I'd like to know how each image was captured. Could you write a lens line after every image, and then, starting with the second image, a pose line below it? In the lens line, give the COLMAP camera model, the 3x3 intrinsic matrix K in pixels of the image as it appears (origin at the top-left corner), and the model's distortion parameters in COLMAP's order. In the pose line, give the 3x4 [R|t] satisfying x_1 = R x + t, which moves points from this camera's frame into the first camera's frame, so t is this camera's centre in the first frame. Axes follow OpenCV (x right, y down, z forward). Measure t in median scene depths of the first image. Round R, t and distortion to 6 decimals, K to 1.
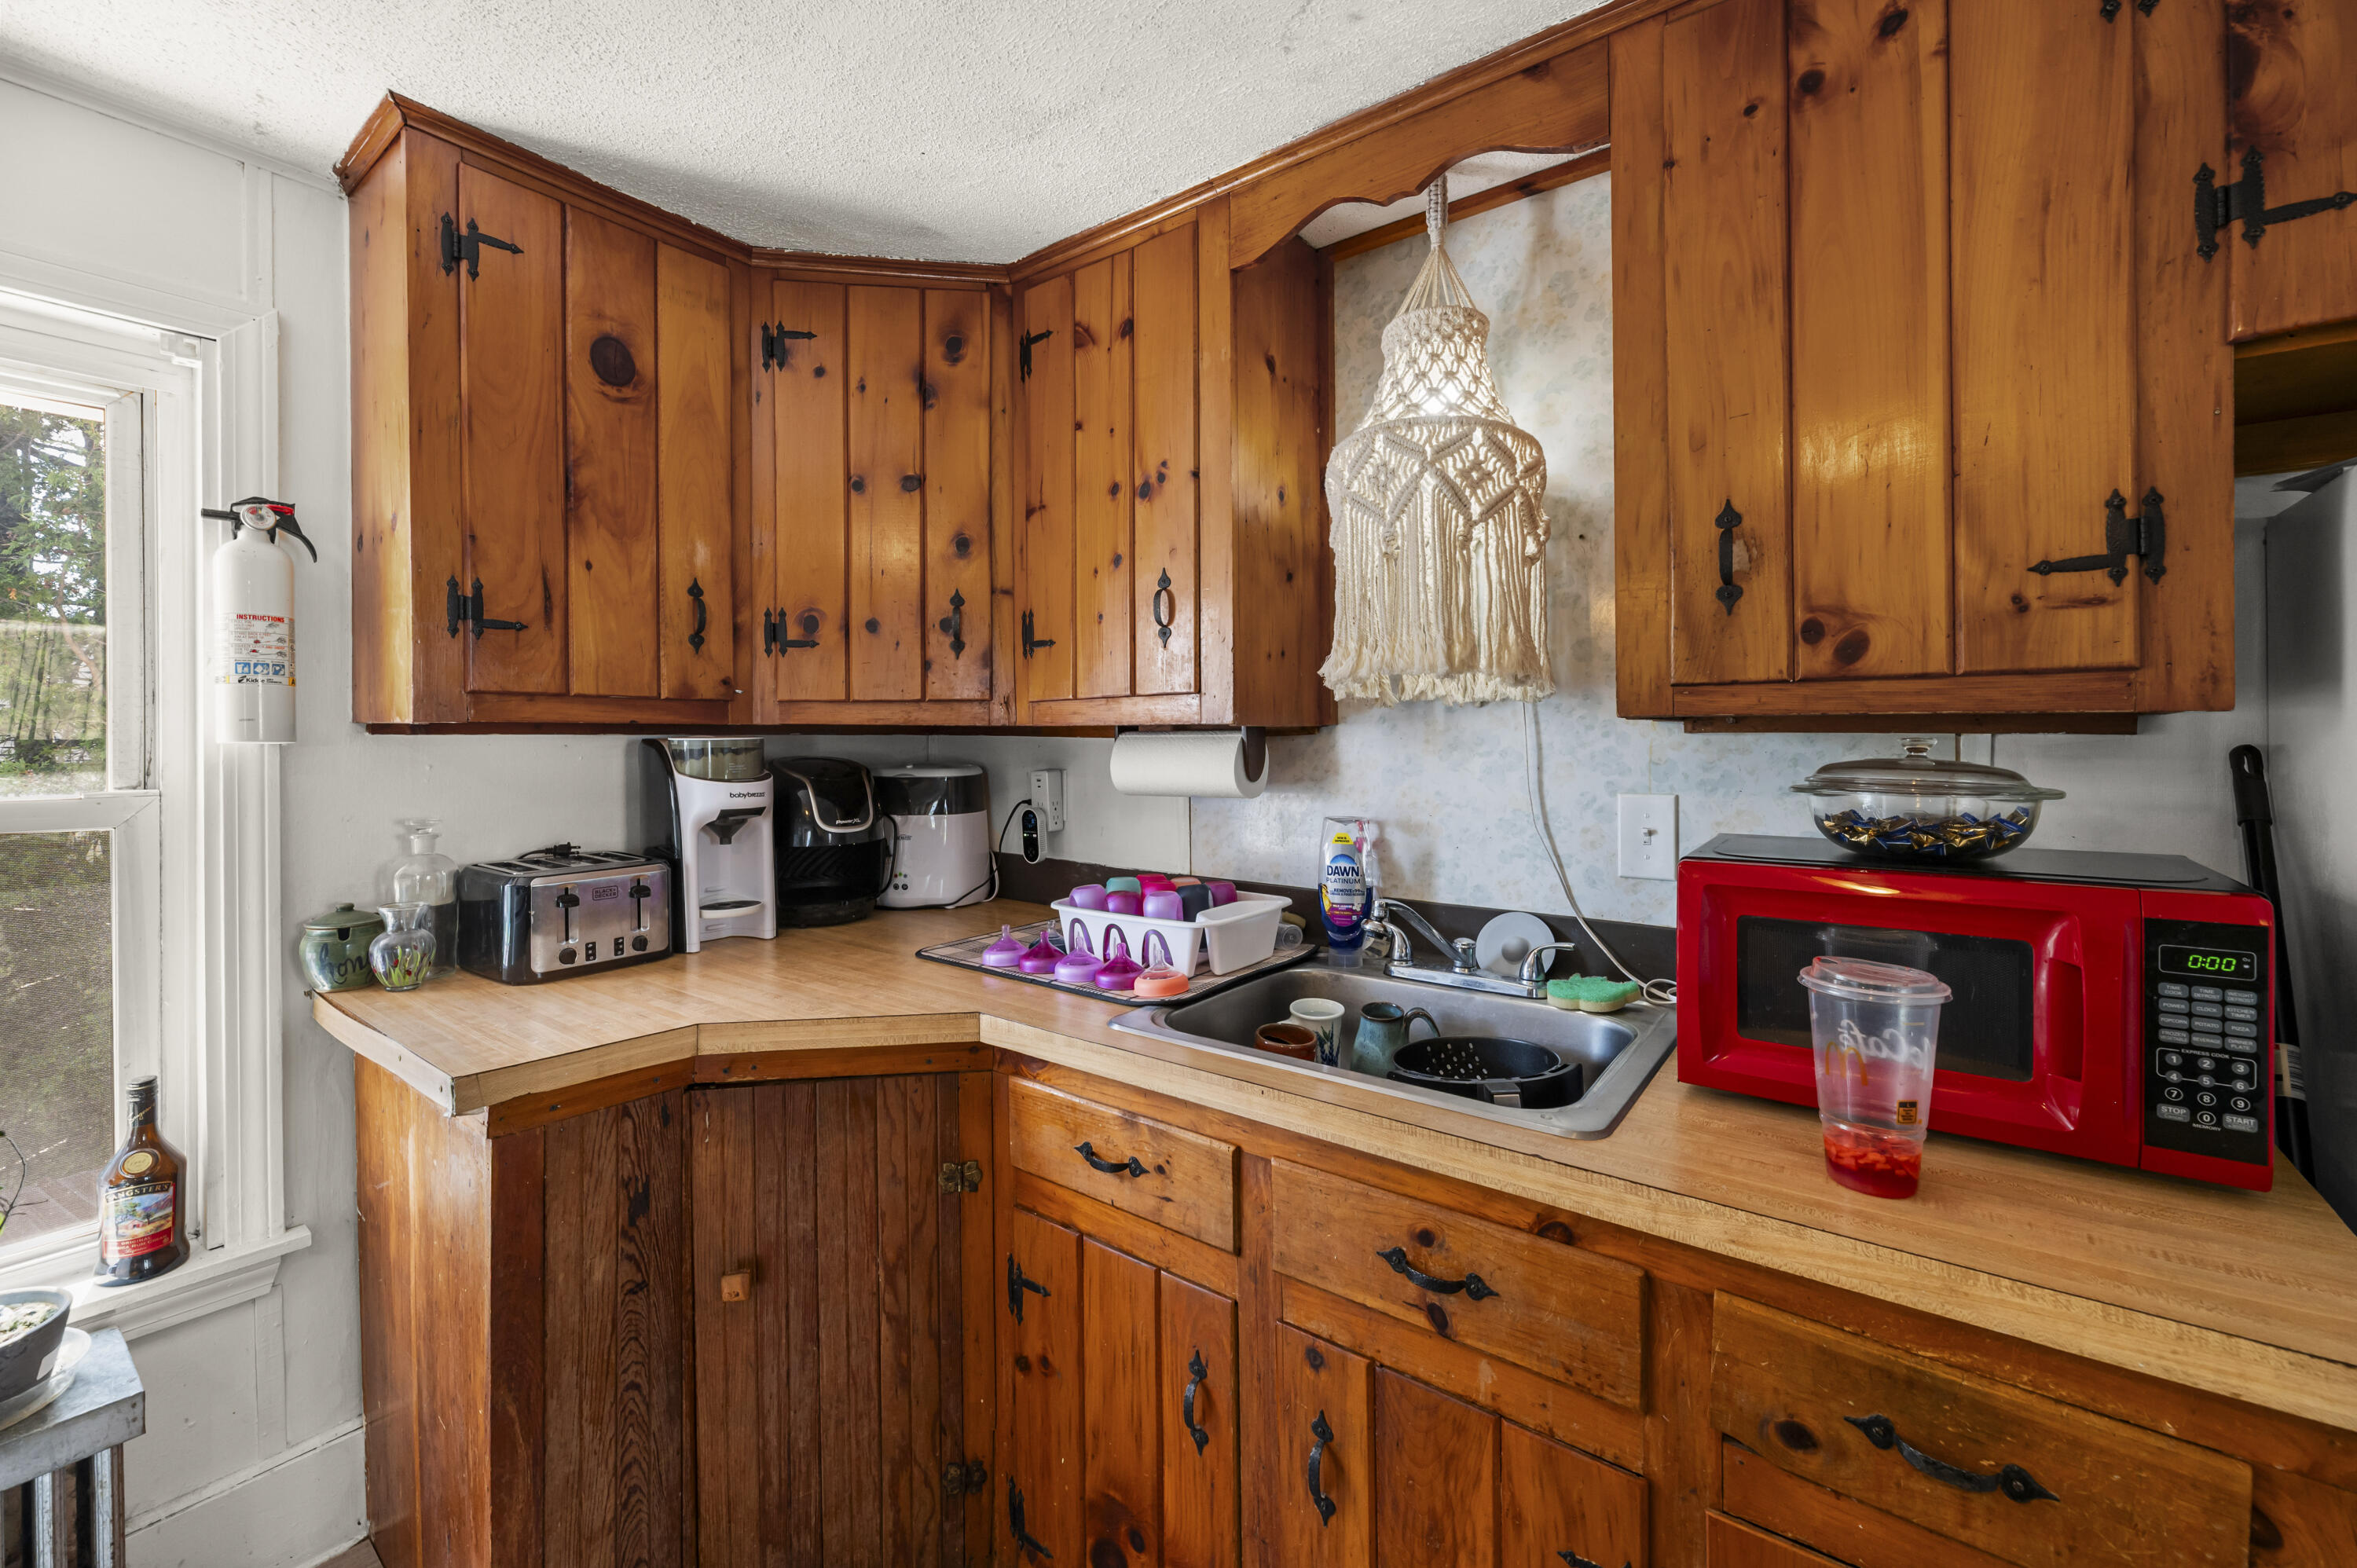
lens RADIAL K [[958.6, 0, 1182.8], [0, 958.6, 744.6], [0, 0, 1]] dist [-0.000430, 0.000016]
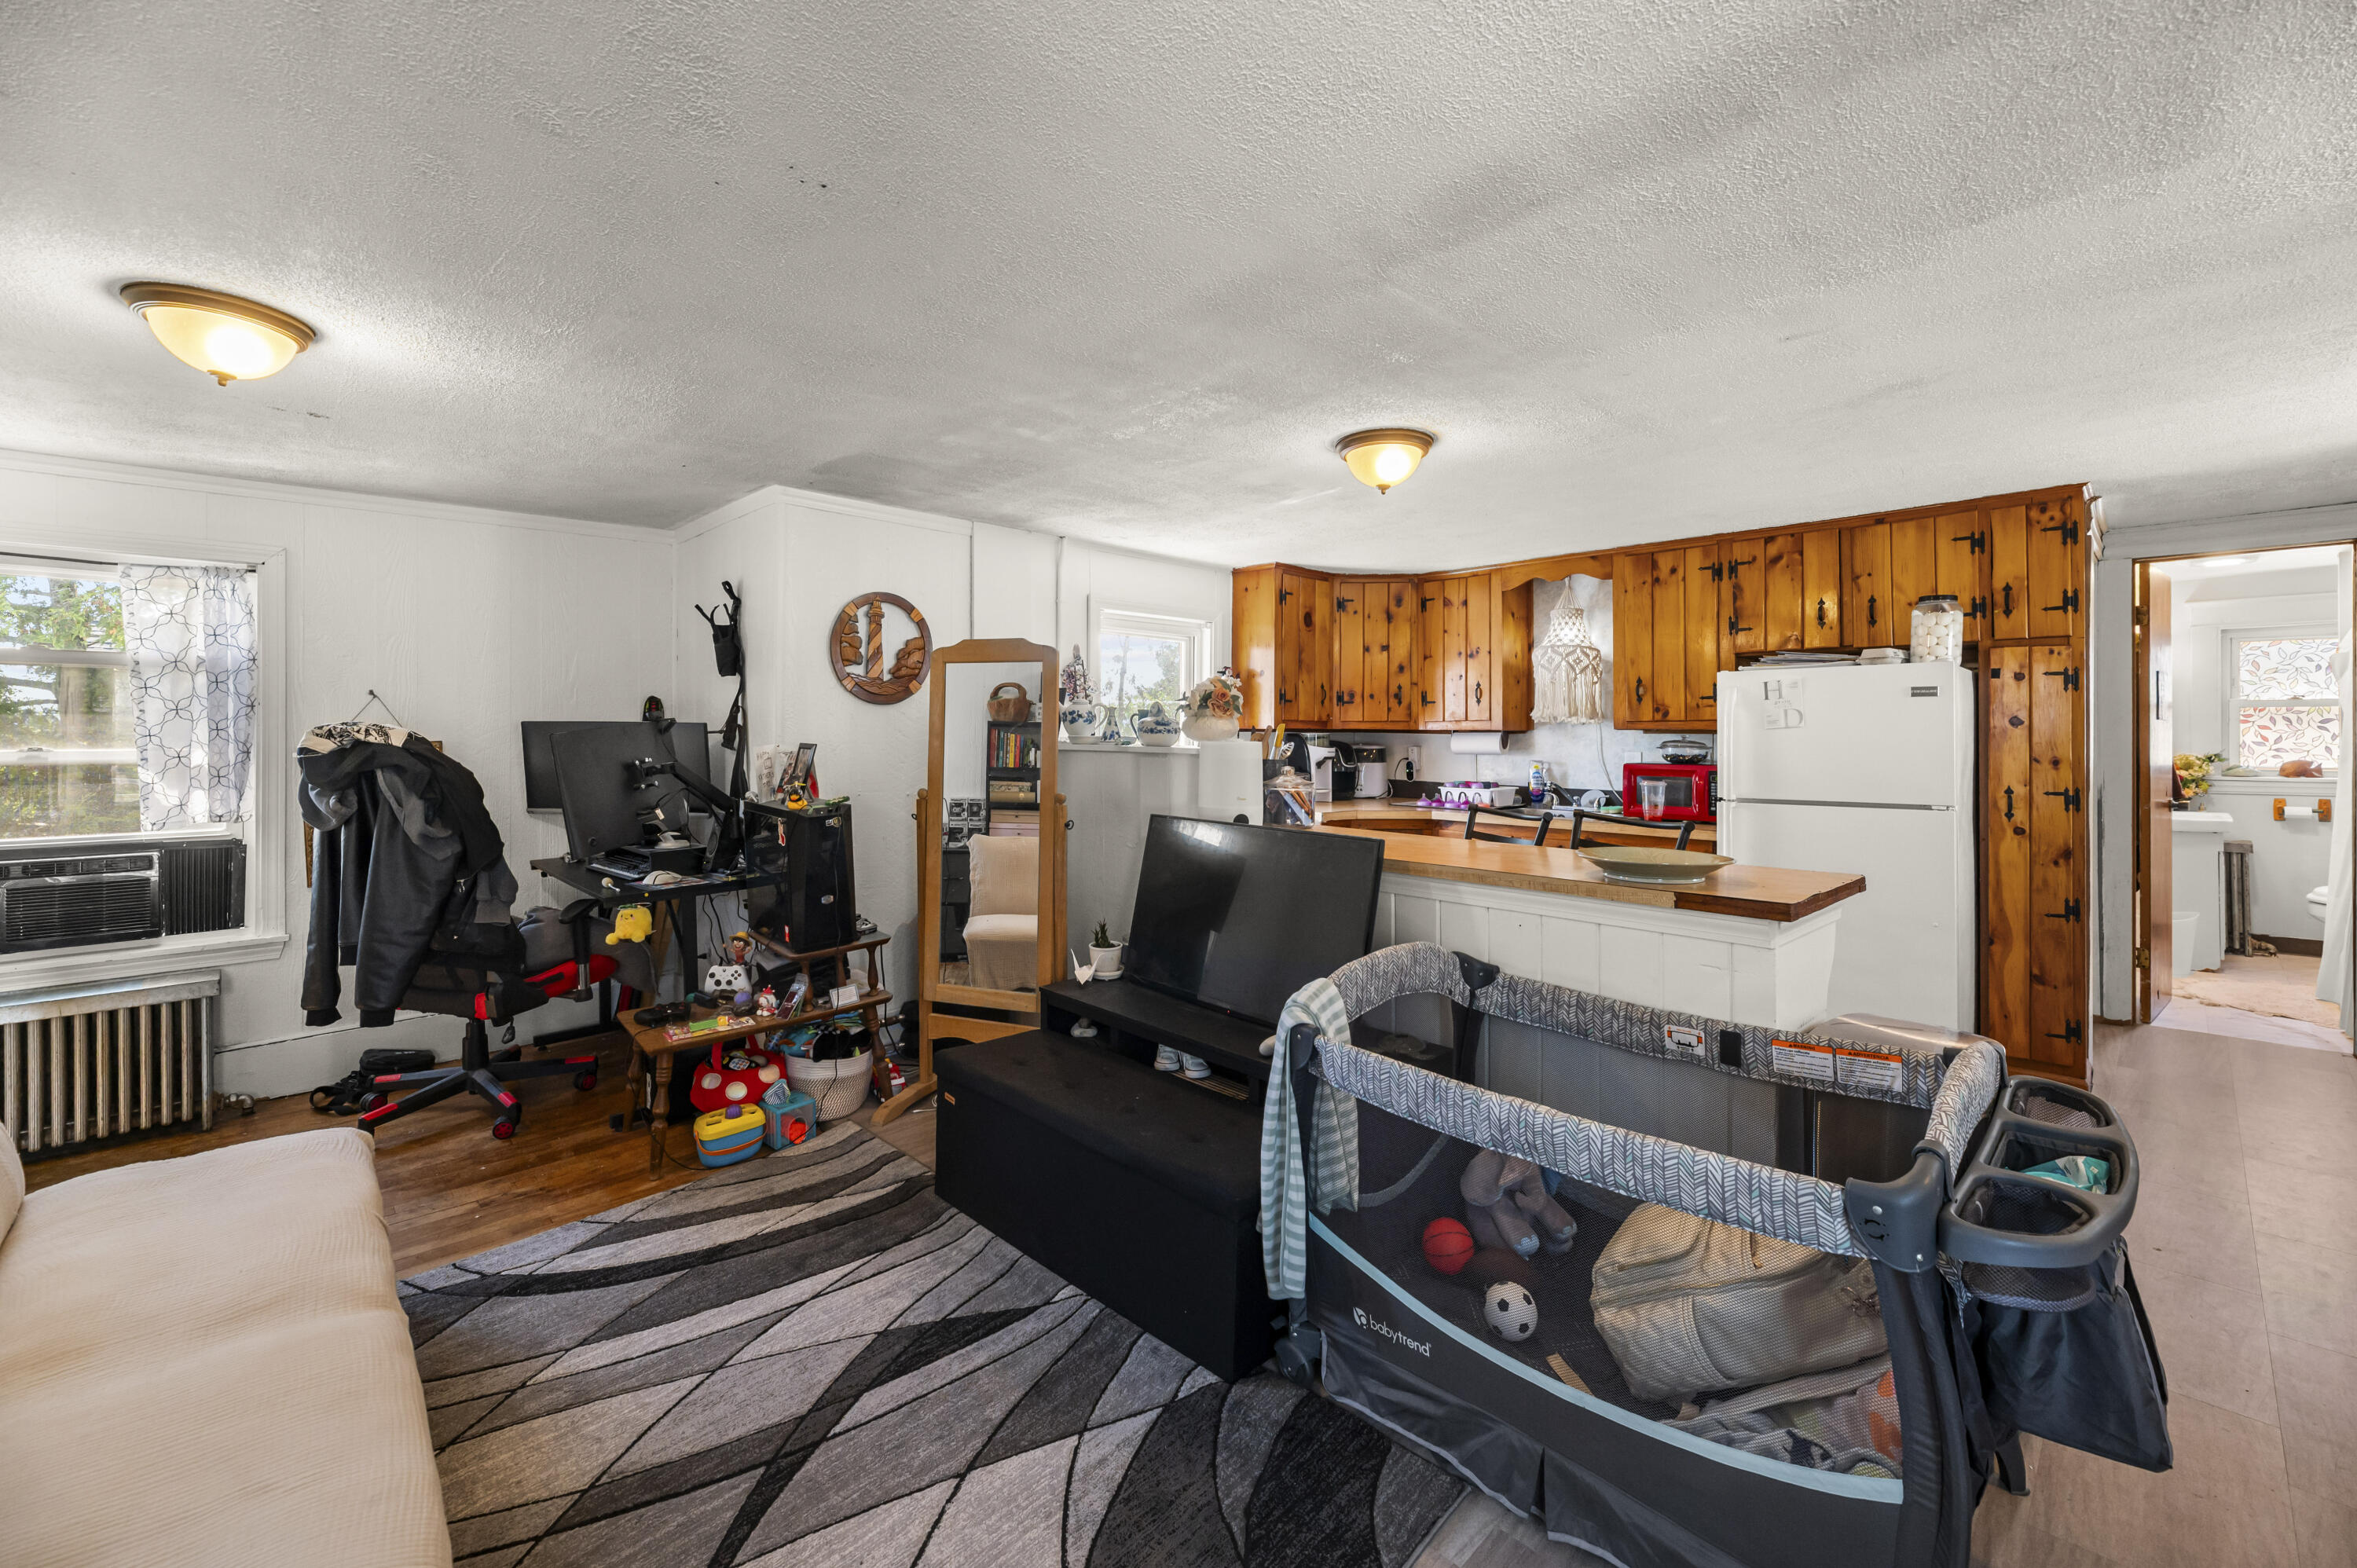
lens RADIAL K [[965.4, 0, 1183.8], [0, 965.4, 727.4], [0, 0, 1]] dist [-0.000077, 0.000128]
pose [[0.988412, 0.003582, -0.151753, -0.524156], [-0.005790, 0.999884, -0.014108, 0.022118], [0.151685, 0.014823, 0.988318, -2.430043]]
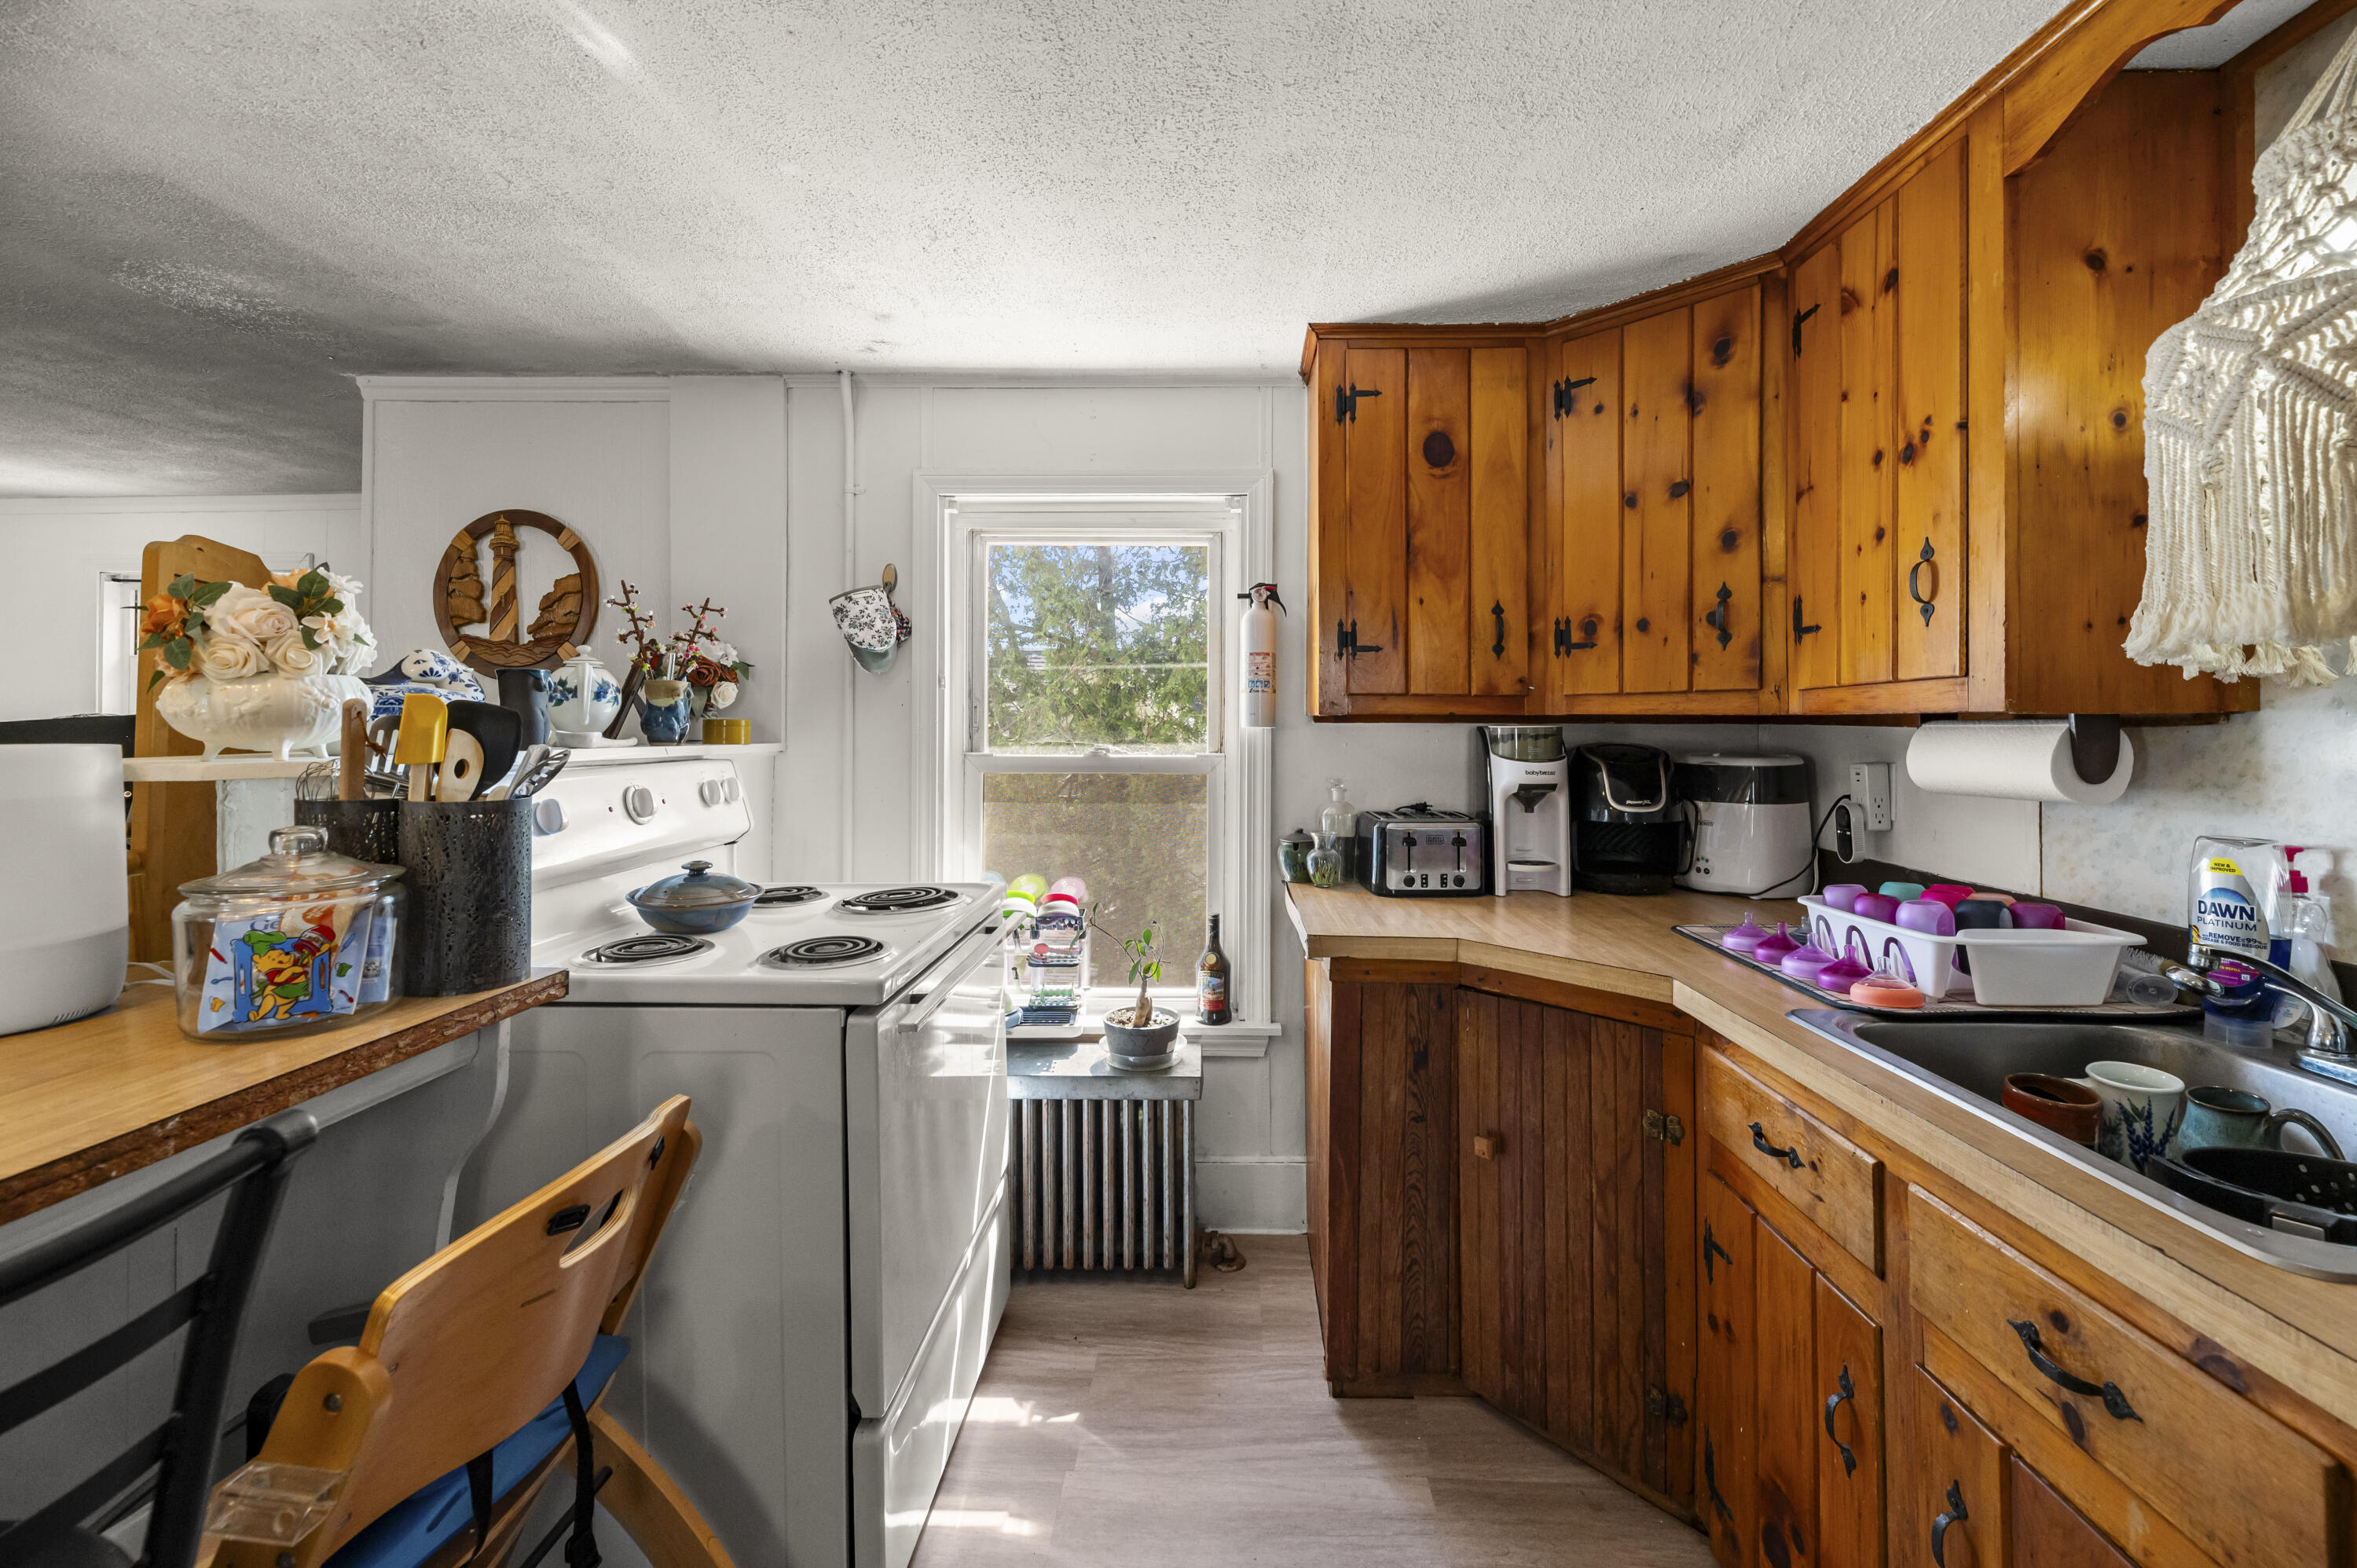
lens RADIAL K [[971.5, 0, 1188.2], [0, 971.5, 722.2], [0, 0, 1]] dist [0.000484, -0.000016]
pose [[0.574207, 0.001070, -0.818709, 0.343464], [-0.011126, 0.999917, -0.006496, 0.001439], [0.818634, 0.012839, 0.574171, -0.083597]]
